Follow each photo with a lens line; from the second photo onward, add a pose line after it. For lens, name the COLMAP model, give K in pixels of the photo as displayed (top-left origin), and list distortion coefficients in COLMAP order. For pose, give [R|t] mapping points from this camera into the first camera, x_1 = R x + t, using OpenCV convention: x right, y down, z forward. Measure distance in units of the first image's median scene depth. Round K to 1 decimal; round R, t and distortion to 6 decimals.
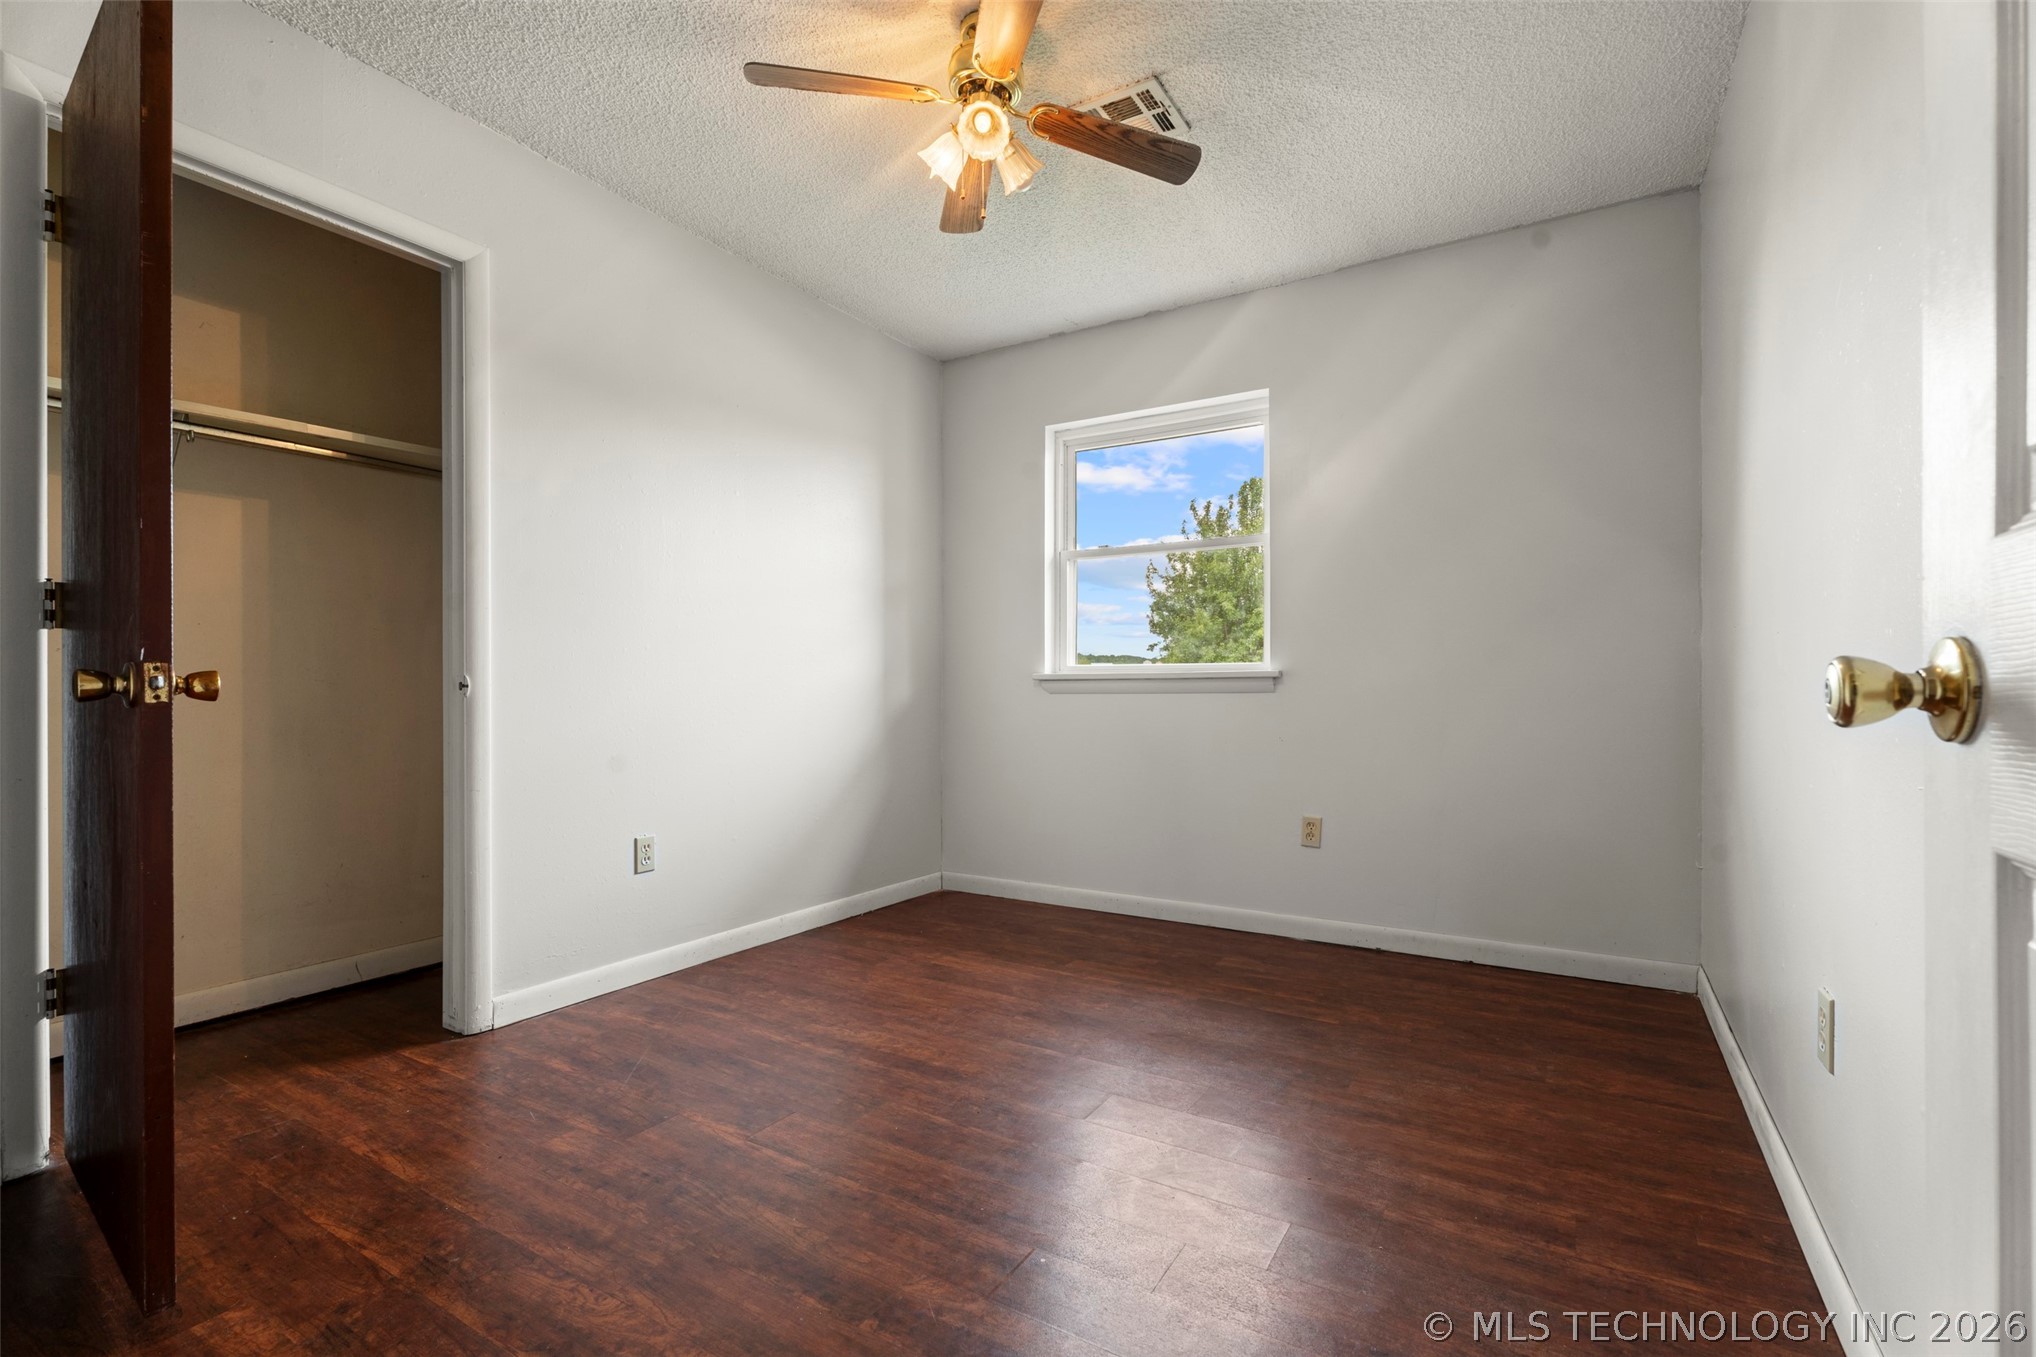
lens RADIAL K [[907.3, 0, 1025.6], [0, 907.3, 672.0], [0, 0, 1]] dist [-0.000547, -0.000036]
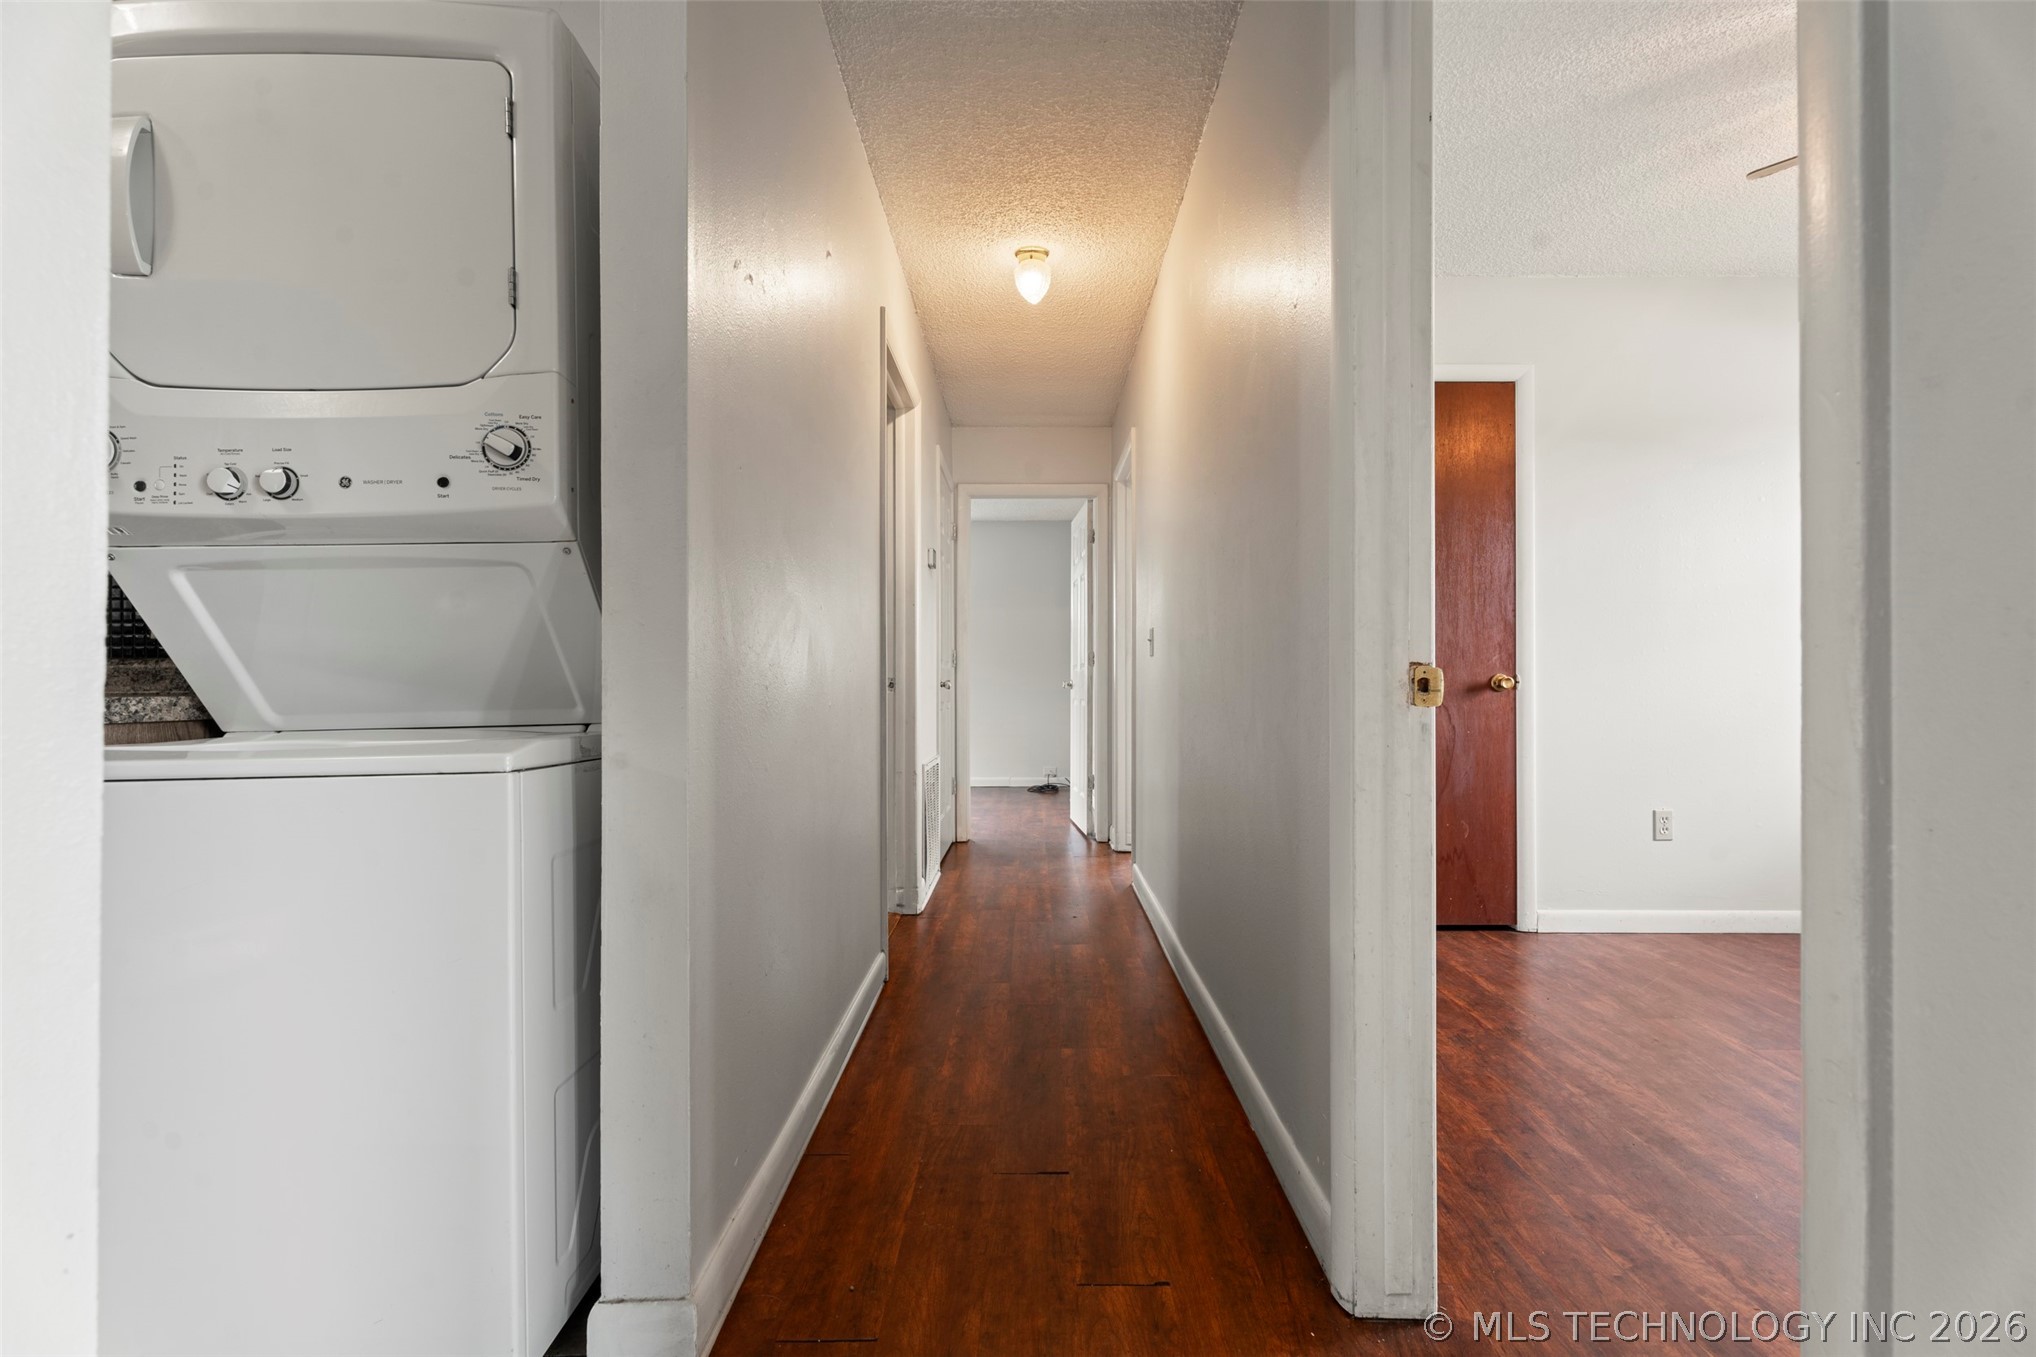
lens RADIAL K [[894.3, 0, 1045.0], [0, 894.3, 676.2], [0, 0, 1]] dist [0.000813, 0.000253]
pose [[0.527285, -0.001358, -0.849687, 0.221054], [0.011288, 0.999922, 0.005406, -0.010215], [0.849614, -0.012442, 0.527259, -0.444732]]
